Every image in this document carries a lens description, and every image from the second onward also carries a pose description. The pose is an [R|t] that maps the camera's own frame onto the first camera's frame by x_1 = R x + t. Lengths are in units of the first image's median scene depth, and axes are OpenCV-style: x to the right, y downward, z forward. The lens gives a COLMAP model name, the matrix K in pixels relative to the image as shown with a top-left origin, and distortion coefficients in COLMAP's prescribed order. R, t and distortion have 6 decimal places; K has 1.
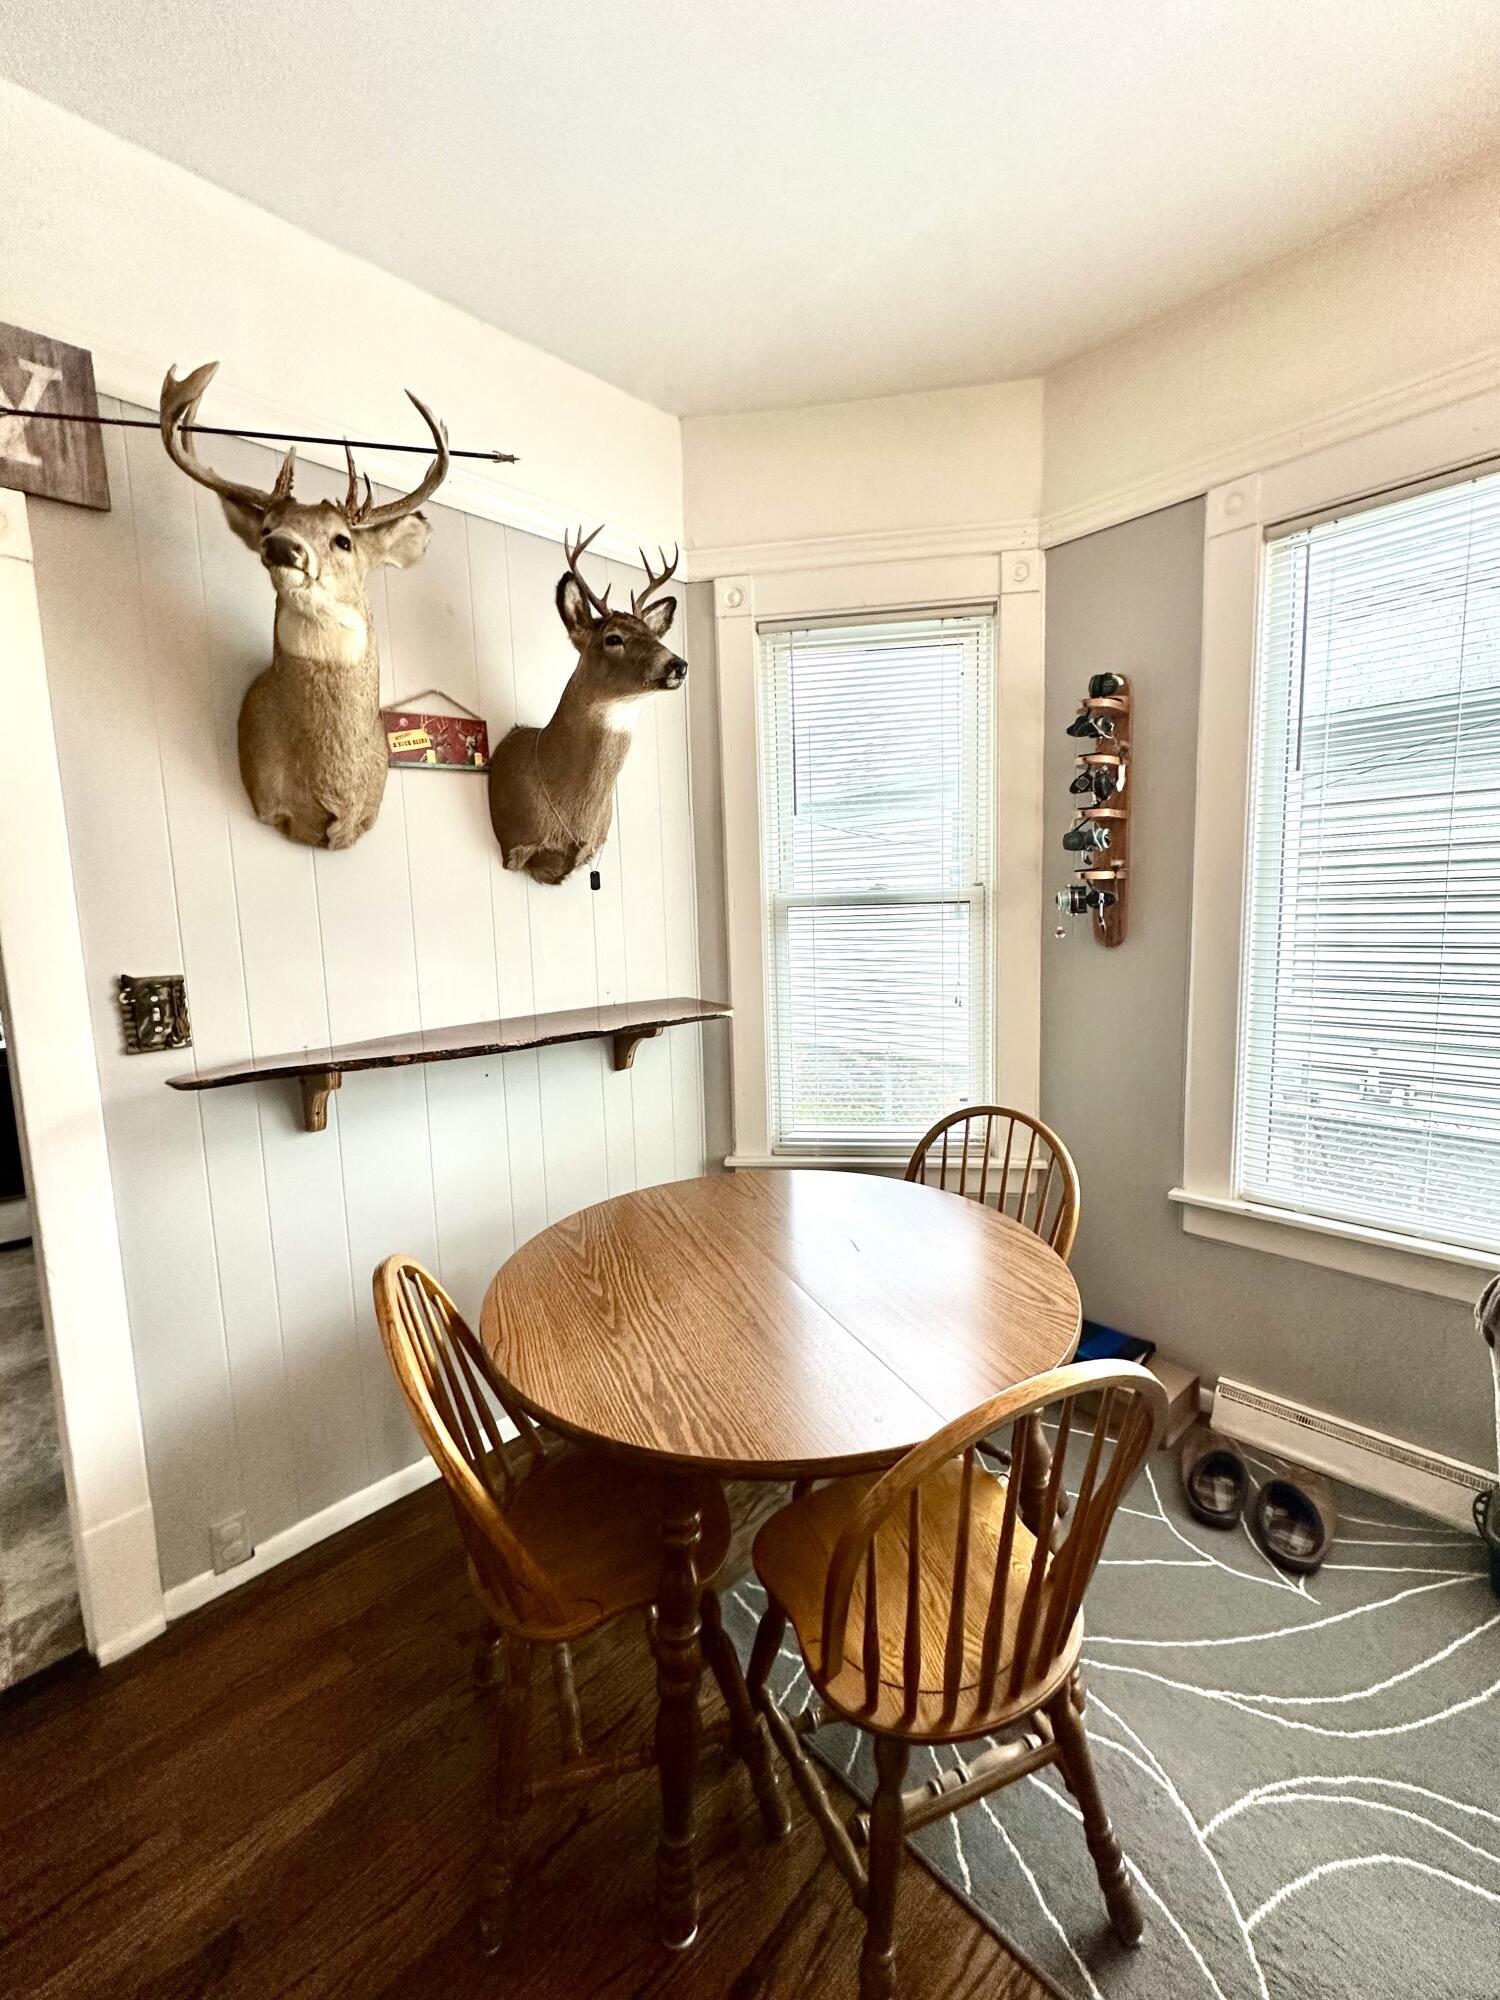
lens RADIAL K [[803.1, 0, 747.9], [0, 803.1, 995.5], [0, 0, 1]] dist [-0.004635, 0.001789]
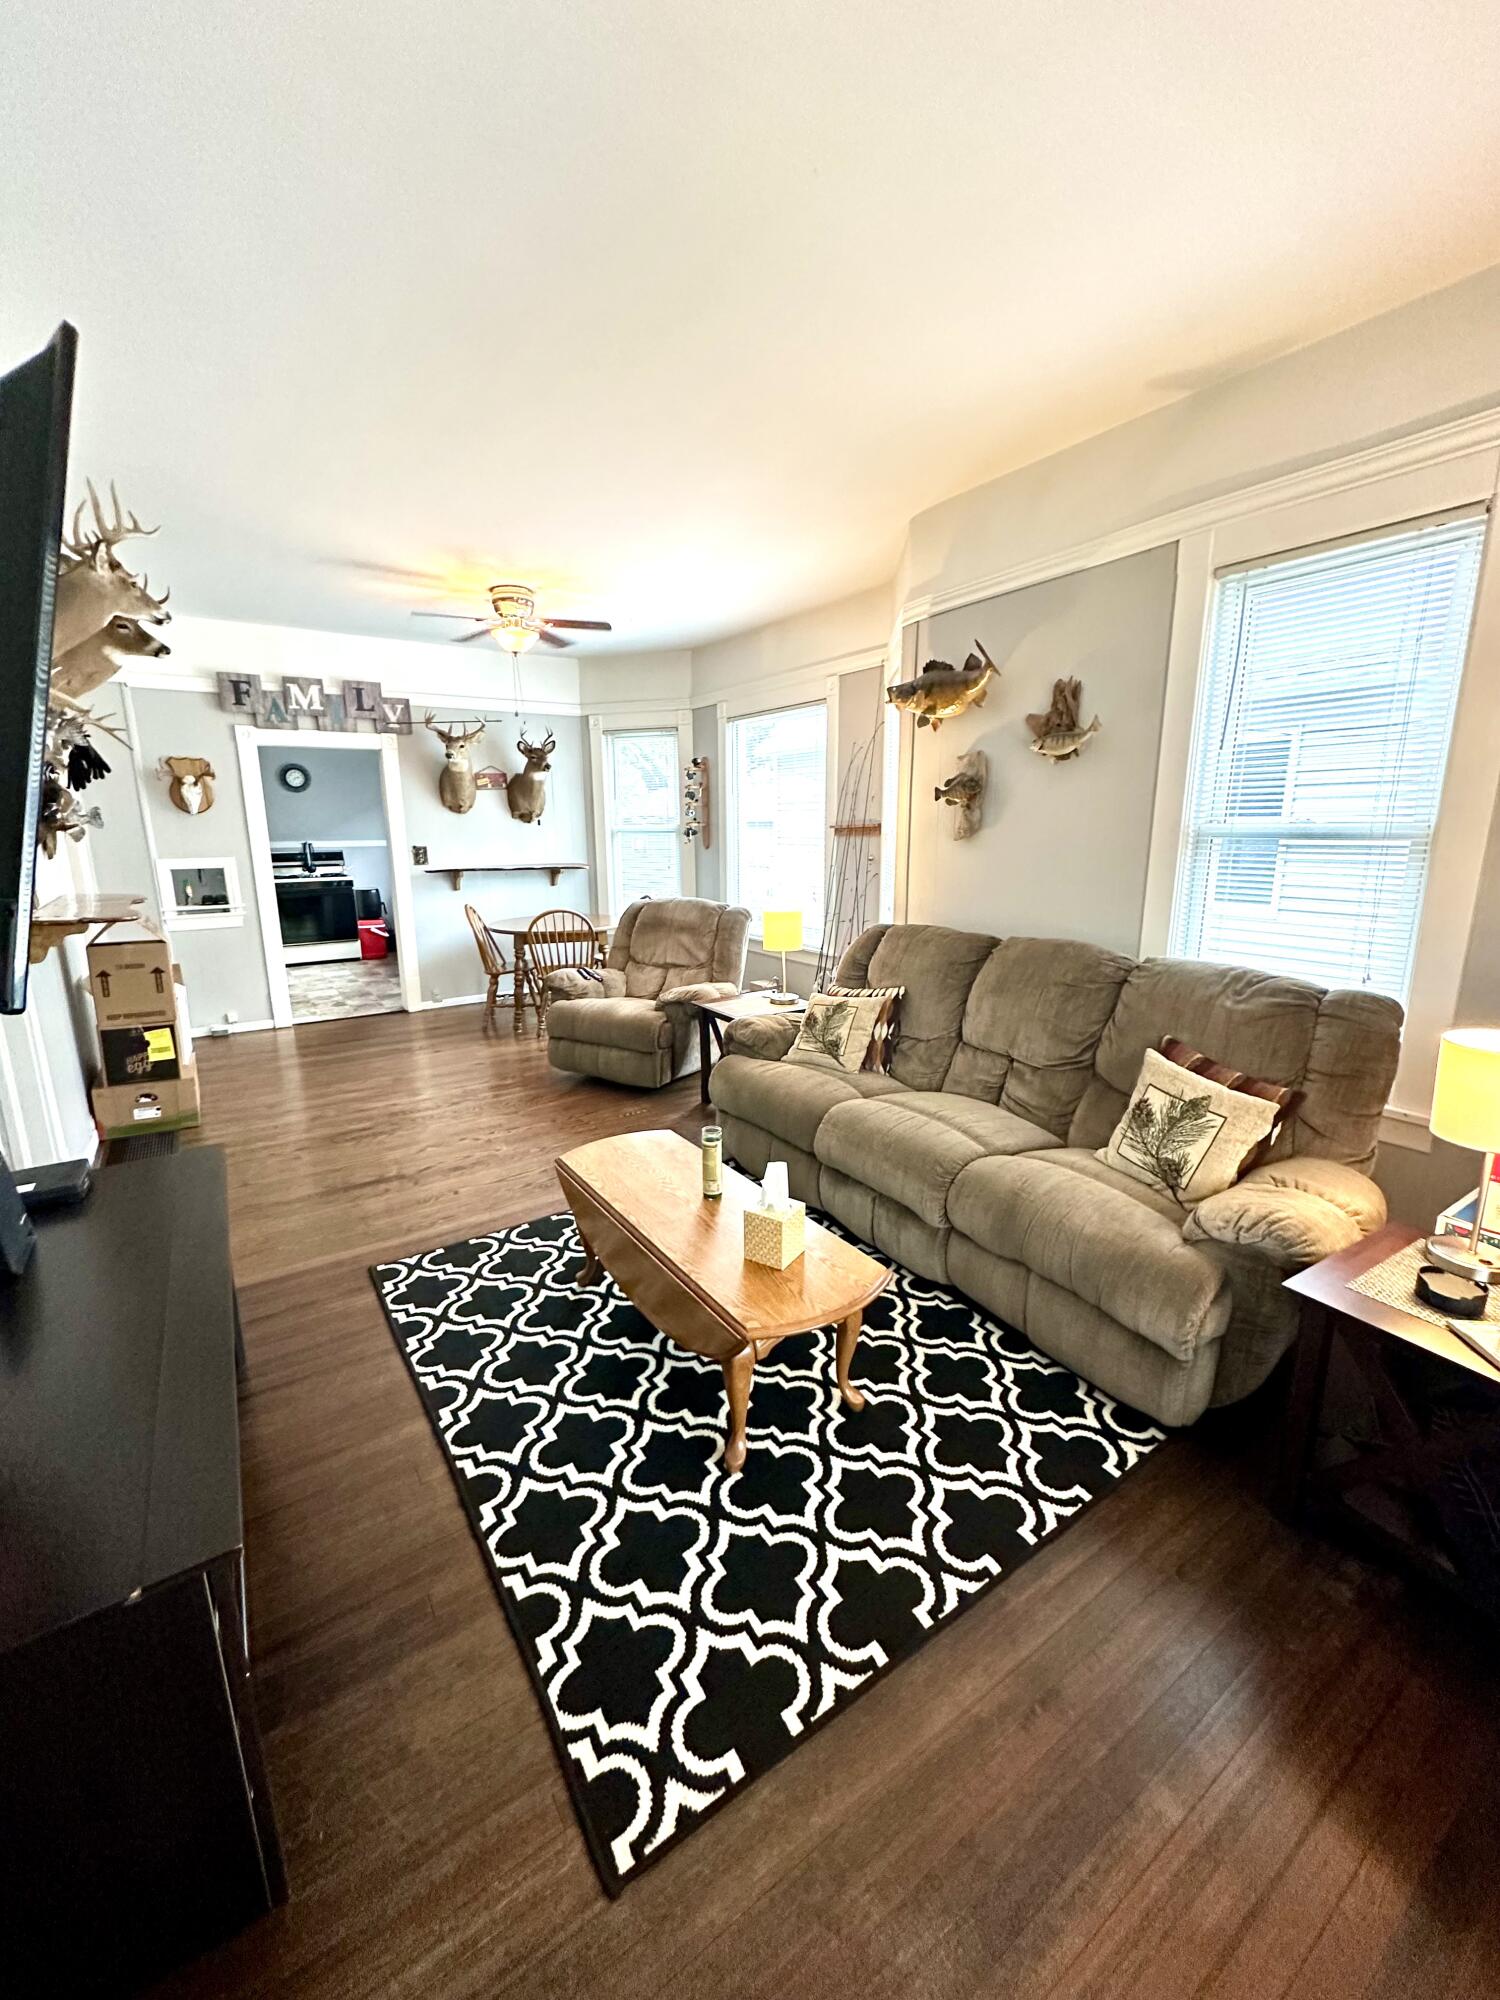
lens RADIAL K [[803.1, 0, 747.5], [0, 803.1, 1004.1], [0, 0, 1]] dist [-0.004635, 0.001789]
pose [[0.982602, 0.065184, -0.173908, 1.378905], [-0.045245, 0.992188, 0.116254, 0.185058], [0.180127, -0.106363, 0.977876, -2.311514]]
